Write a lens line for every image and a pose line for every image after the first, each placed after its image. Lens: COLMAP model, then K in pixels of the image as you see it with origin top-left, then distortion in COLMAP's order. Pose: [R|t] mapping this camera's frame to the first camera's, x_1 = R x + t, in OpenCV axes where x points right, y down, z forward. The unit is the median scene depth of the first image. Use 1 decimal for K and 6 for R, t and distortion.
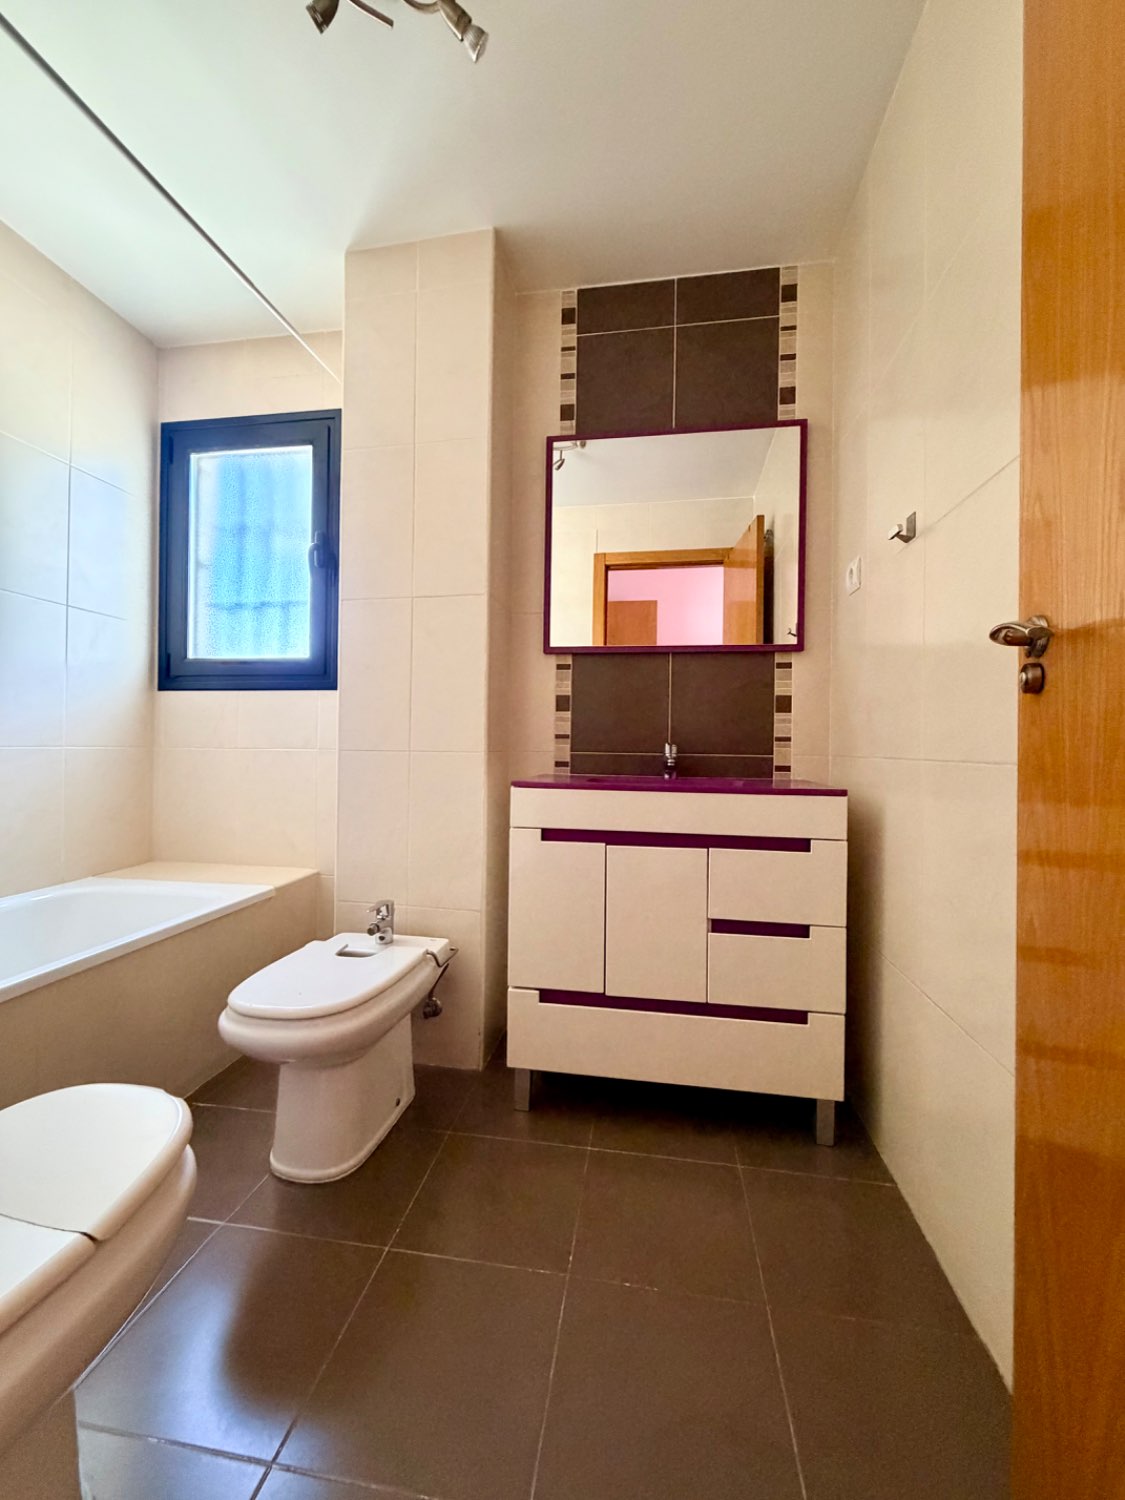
lens RADIAL K [[598.0, 0, 562.9], [0, 598.0, 742.9], [0, 0, 1]] dist [0.001188, 0.000208]
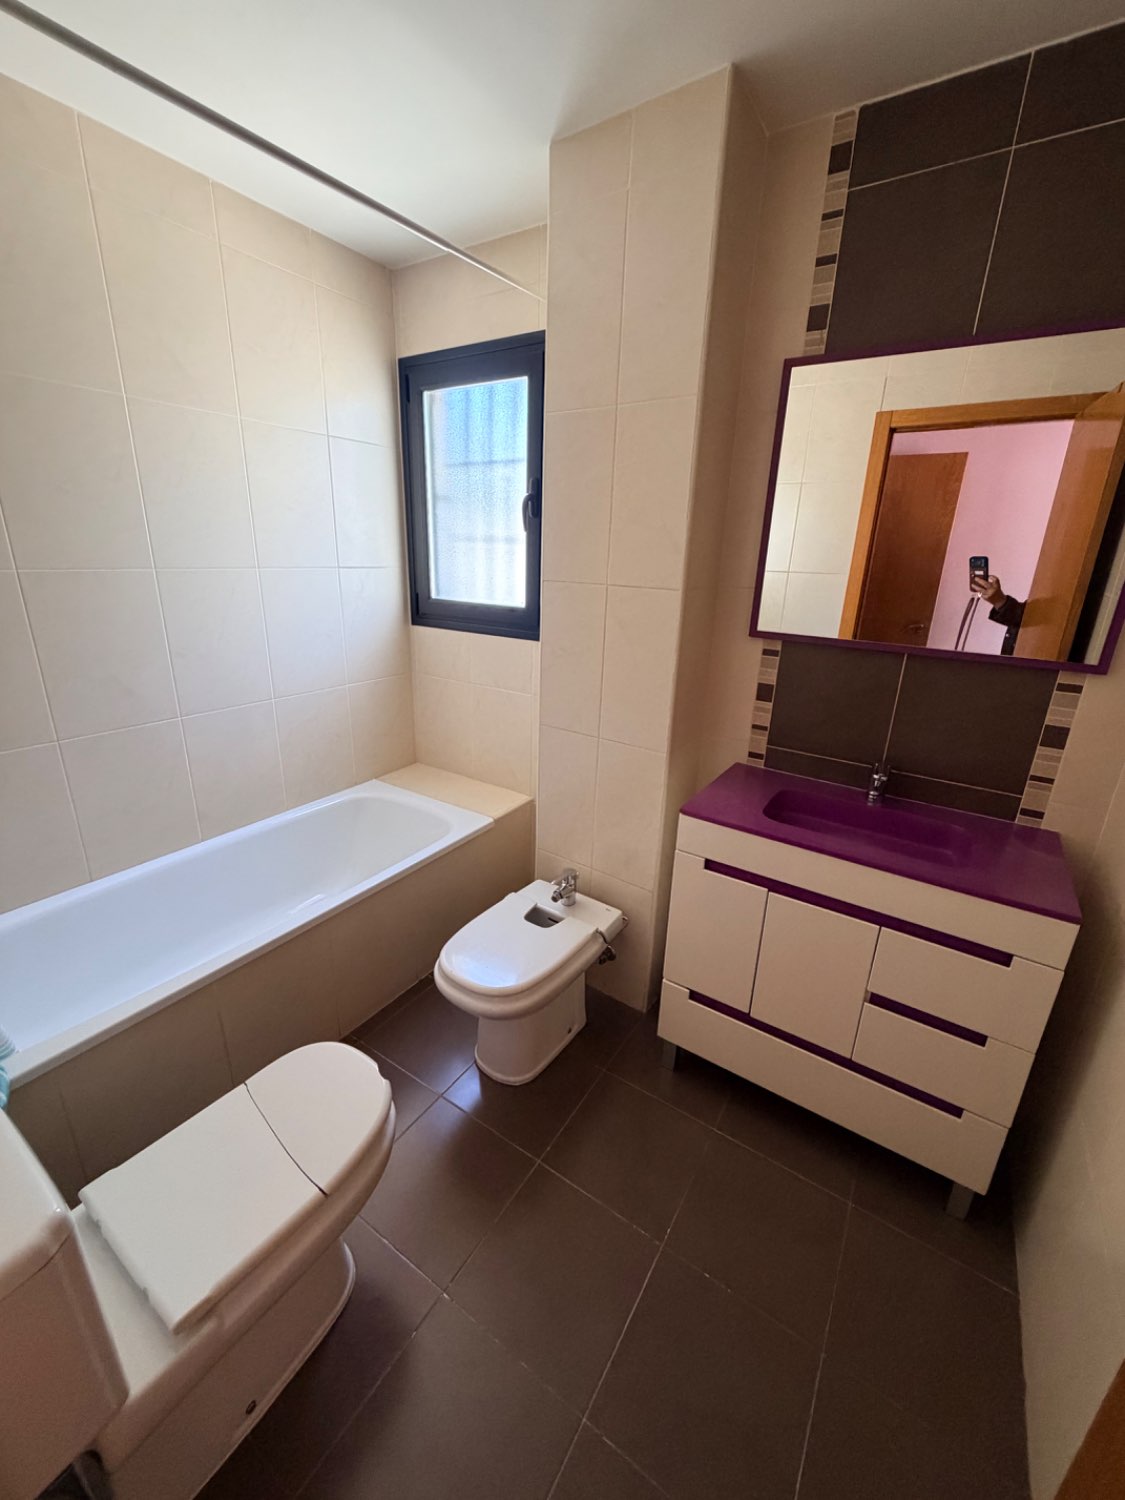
lens RADIAL K [[596.0, 0, 567.6], [0, 596.0, 744.0], [0, 0, 1]] dist [0.000266, -0.000069]
pose [[0.913014, 0.142316, -0.382299, 0.084400], [-0.018687, 0.950778, 0.309309, -0.268743], [0.407501, -0.275260, 0.870732, 0.063815]]
